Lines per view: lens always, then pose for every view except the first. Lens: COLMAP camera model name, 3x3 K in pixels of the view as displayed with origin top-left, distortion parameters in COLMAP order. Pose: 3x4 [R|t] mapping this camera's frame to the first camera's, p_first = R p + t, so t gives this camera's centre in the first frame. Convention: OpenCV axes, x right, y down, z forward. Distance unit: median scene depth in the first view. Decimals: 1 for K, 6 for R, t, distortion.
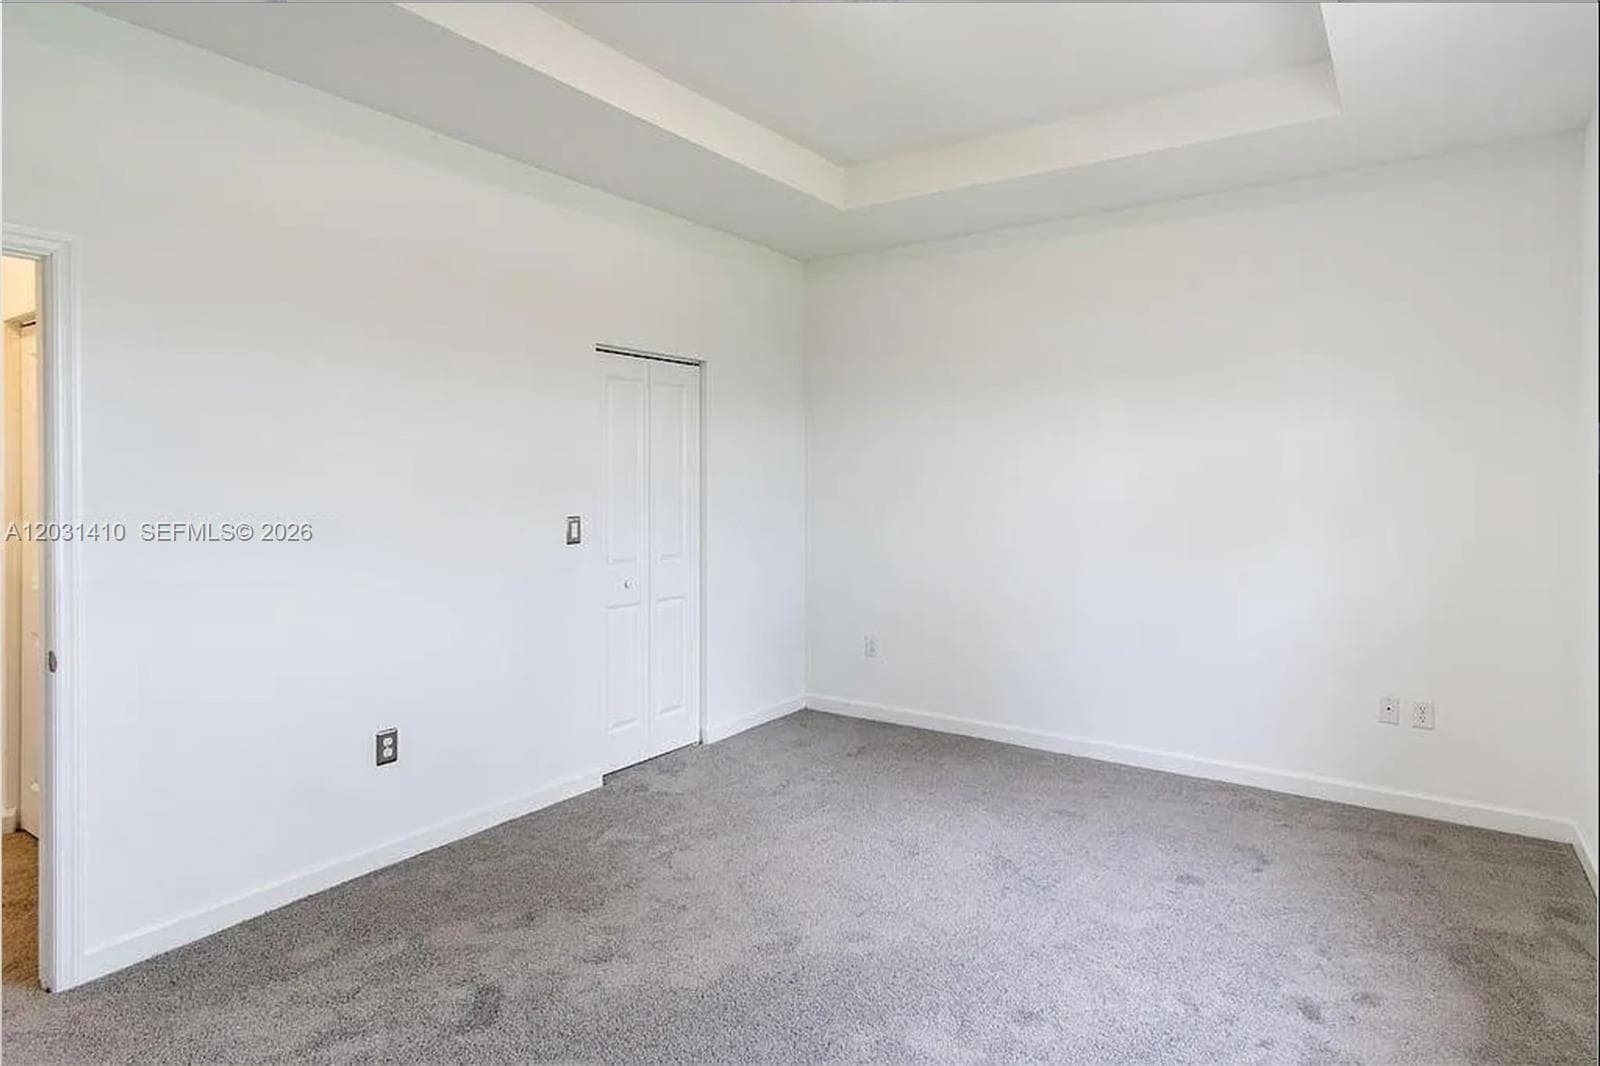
lens RADIAL K [[858.6, 0, 800.0], [0, 858.6, 533.0], [0, 0, 1]] dist [0.001794, 0.000229]
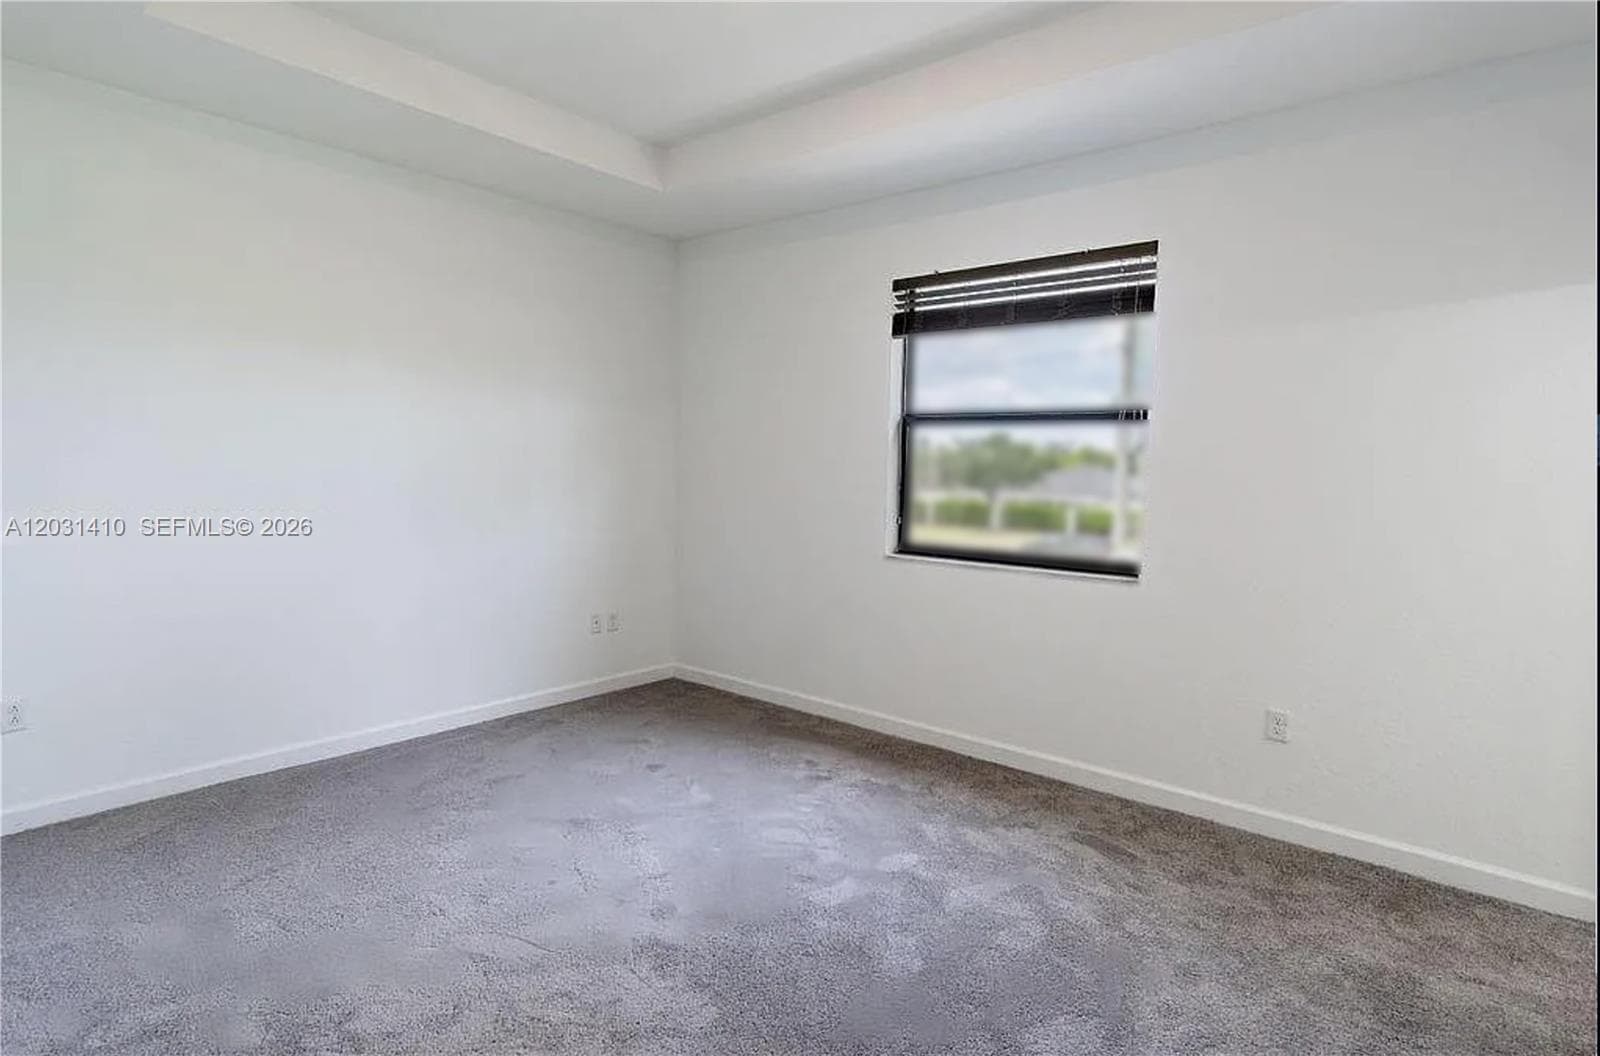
lens RADIAL K [[859.3, 0, 800.0], [0, 859.3, 528.0], [0, 0, 1]] dist [0.000424, -0.000411]
pose [[0.098702, -0.061019, 0.993245, -0.788285], [0.041446, 0.997504, 0.057162, -0.012734], [-0.994254, 0.035524, 0.100984, 0.664409]]
